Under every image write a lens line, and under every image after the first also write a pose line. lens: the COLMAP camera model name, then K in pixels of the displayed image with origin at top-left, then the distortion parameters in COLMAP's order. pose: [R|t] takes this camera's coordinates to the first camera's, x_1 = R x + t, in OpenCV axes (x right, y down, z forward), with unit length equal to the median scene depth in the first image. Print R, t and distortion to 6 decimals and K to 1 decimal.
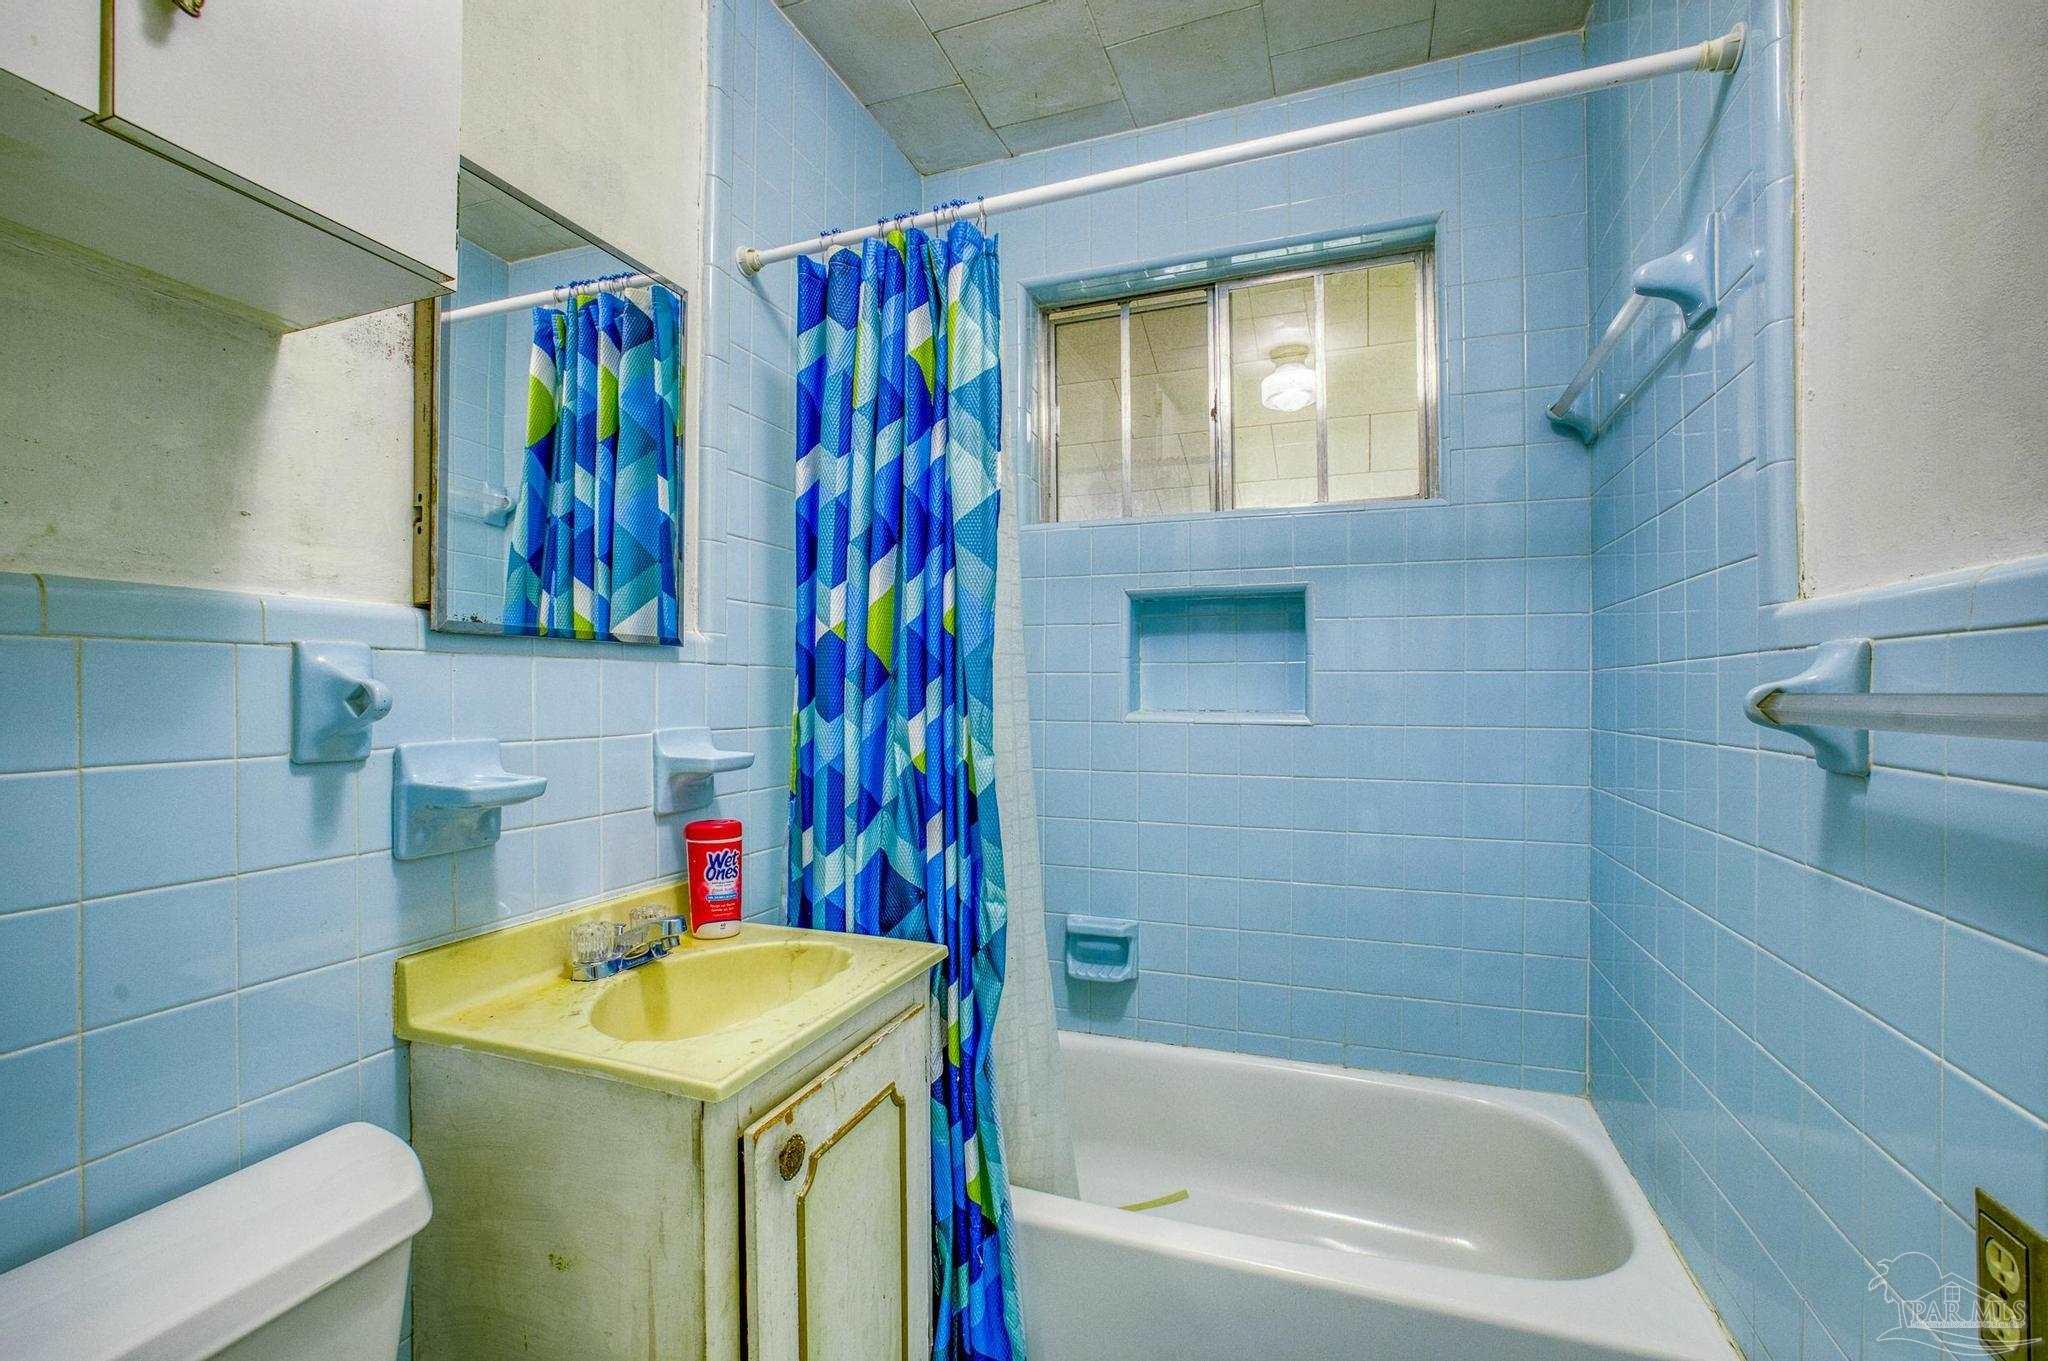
lens RADIAL K [[883.5, 0, 1020.8], [0, 883.5, 679.3], [0, 0, 1]] dist [-0.030263, 0.004868]
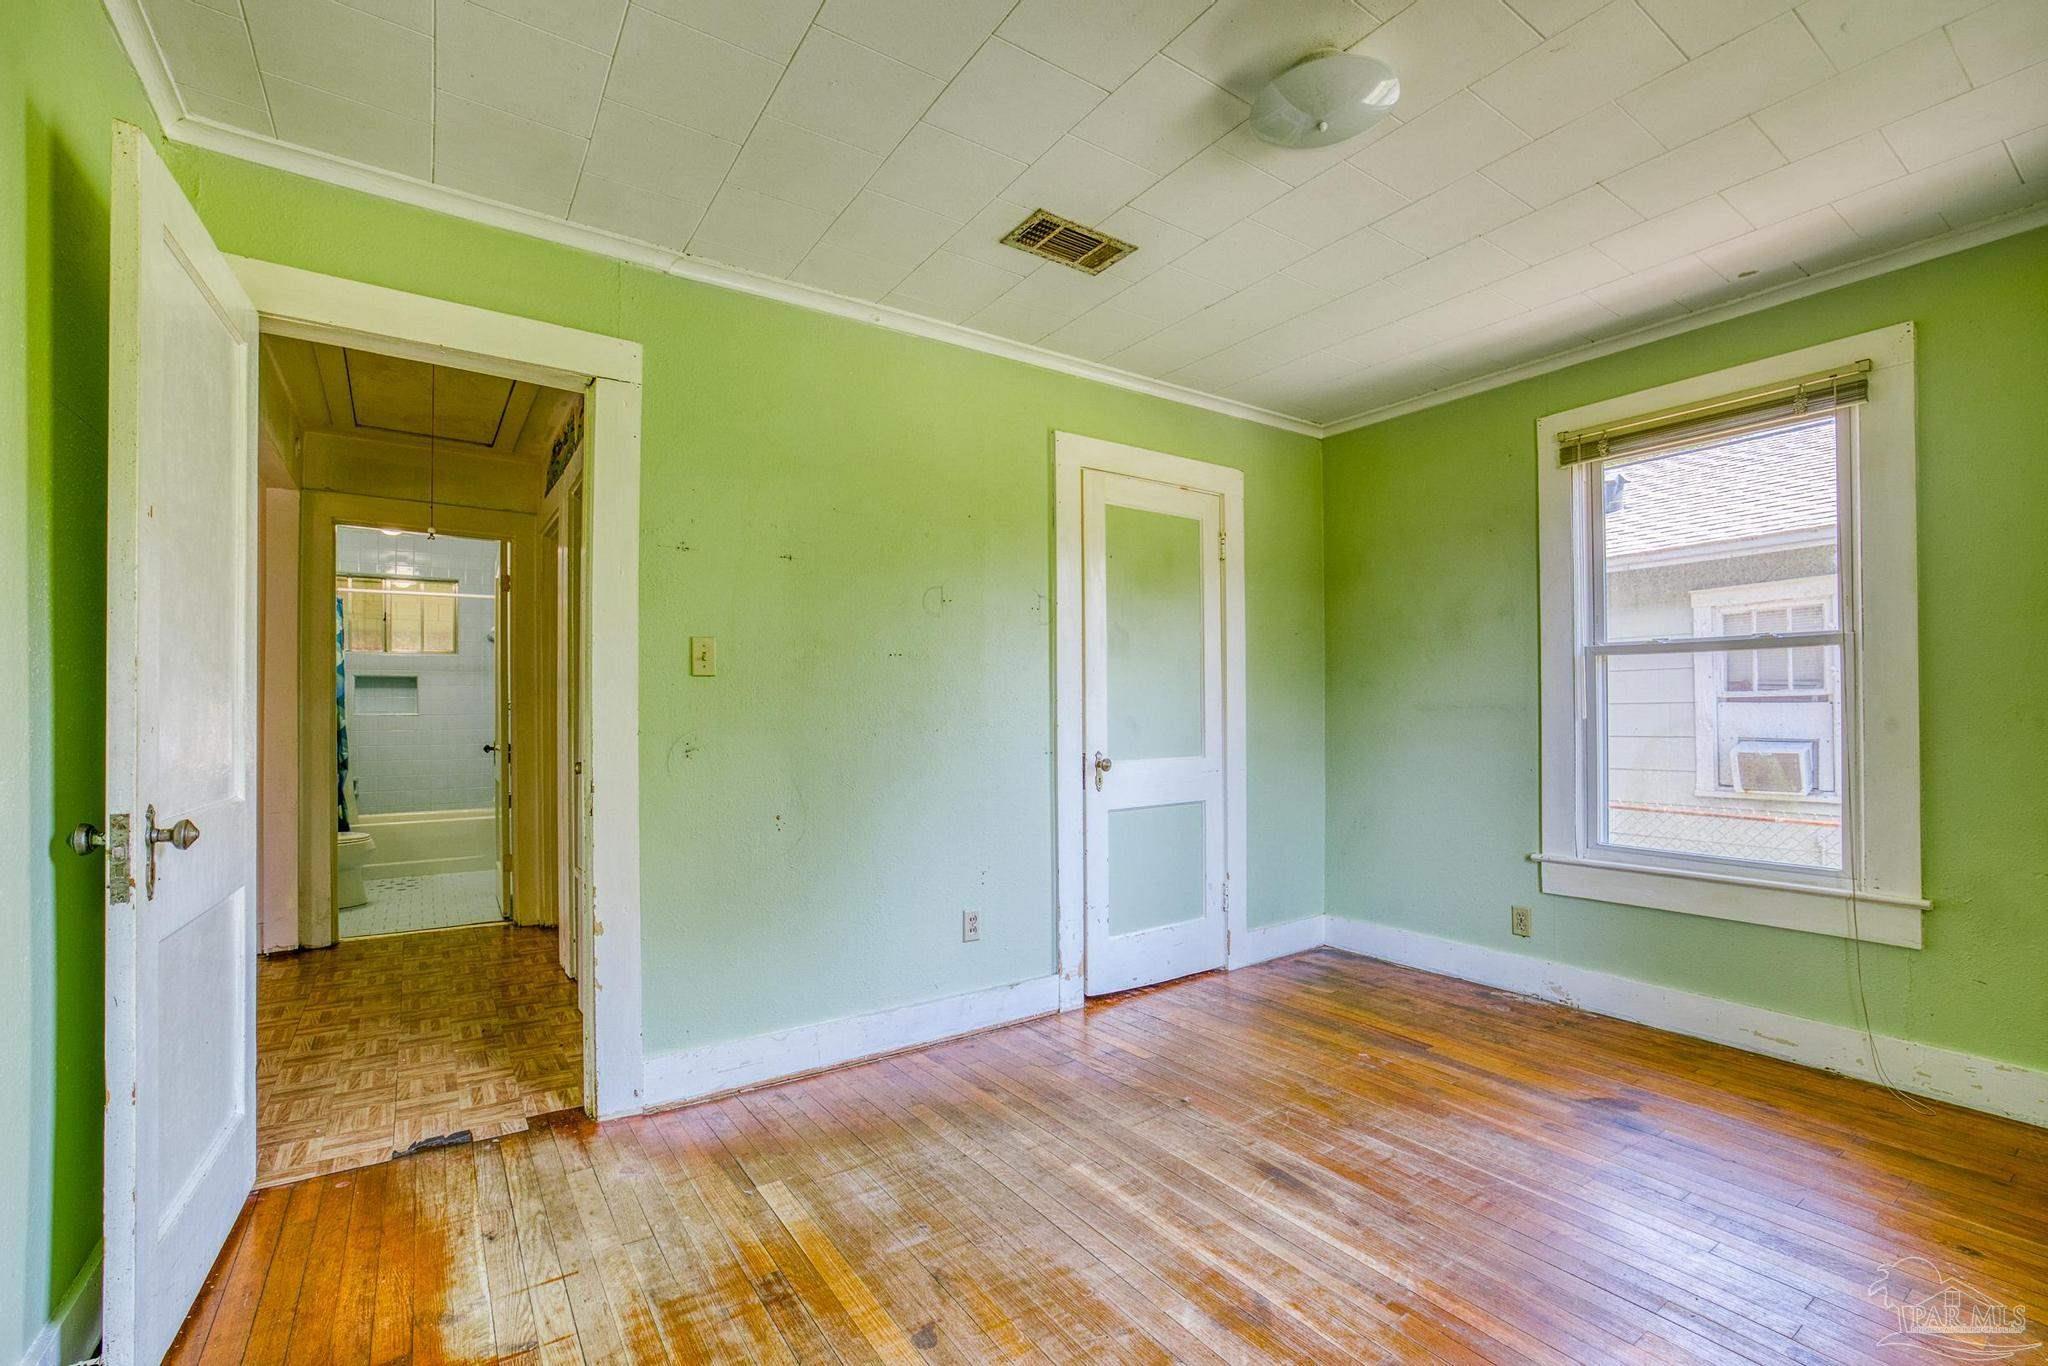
lens RADIAL K [[883.5, 0, 1022.3], [0, 883.5, 696.3], [0, 0, 1]] dist [-0.030263, 0.004868]
pose [[0.572698, 0.004028, 0.819756, -1.141019], [0.001590, 0.999981, -0.006024, 0.001306], [-0.819765, 0.004753, 0.572681, -2.965365]]
